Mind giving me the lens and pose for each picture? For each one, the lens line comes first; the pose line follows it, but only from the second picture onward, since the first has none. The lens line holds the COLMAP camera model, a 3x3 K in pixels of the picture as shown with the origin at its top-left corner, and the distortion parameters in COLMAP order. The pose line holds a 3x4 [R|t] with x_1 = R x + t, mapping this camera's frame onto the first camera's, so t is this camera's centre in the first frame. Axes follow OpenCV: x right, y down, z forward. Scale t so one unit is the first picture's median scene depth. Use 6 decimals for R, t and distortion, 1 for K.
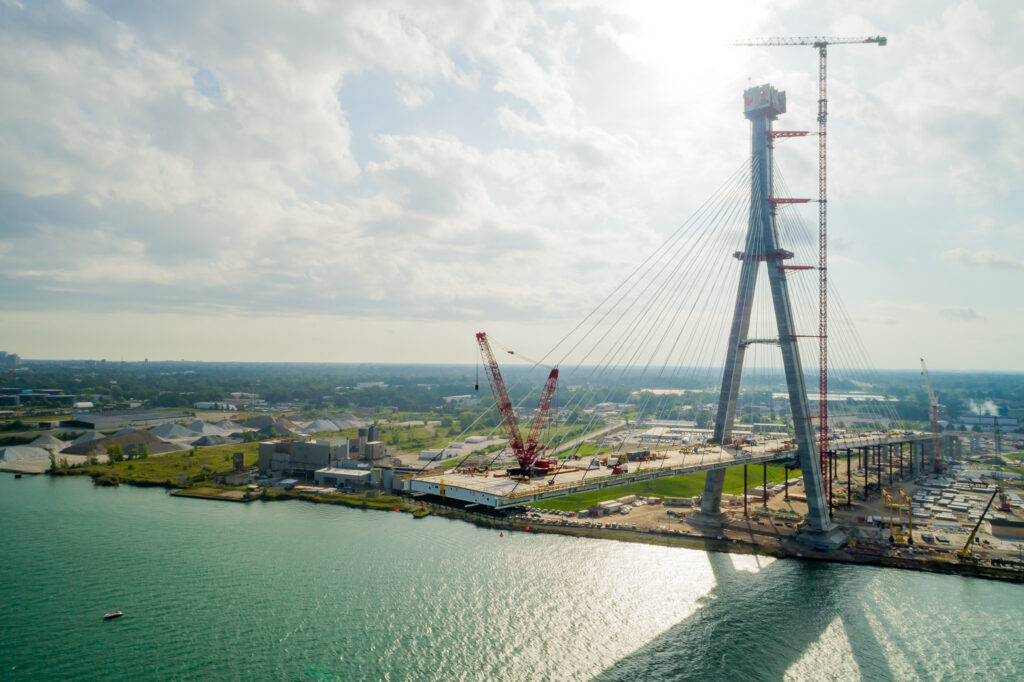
lens RADIAL K [[702.0, 0, 512.0], [0, 702.0, 341.0], [0, 0, 1]] dist [0.000020, 0.002324]
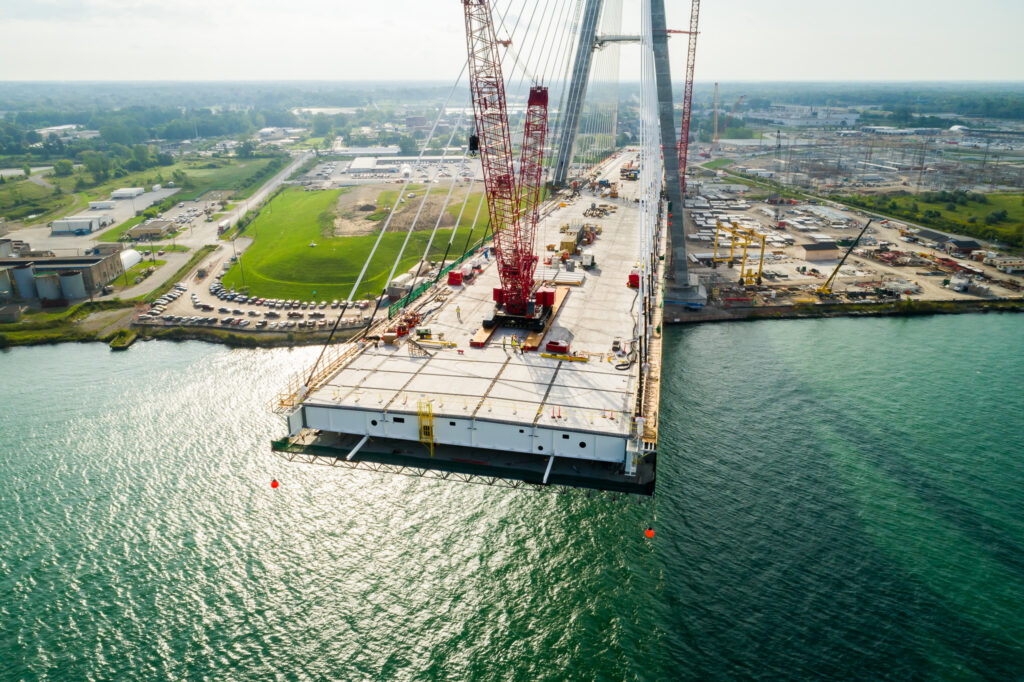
lens RADIAL K [[702.0, 0, 512.0], [0, 702.0, 341.0], [0, 0, 1]] dist [0.000020, 0.002324]
pose [[0.872539, -0.182828, 0.453045, -0.074130], [-0.004348, 0.924393, 0.381417, 0.007496], [-0.488526, -0.334771, 0.805773, 0.228565]]
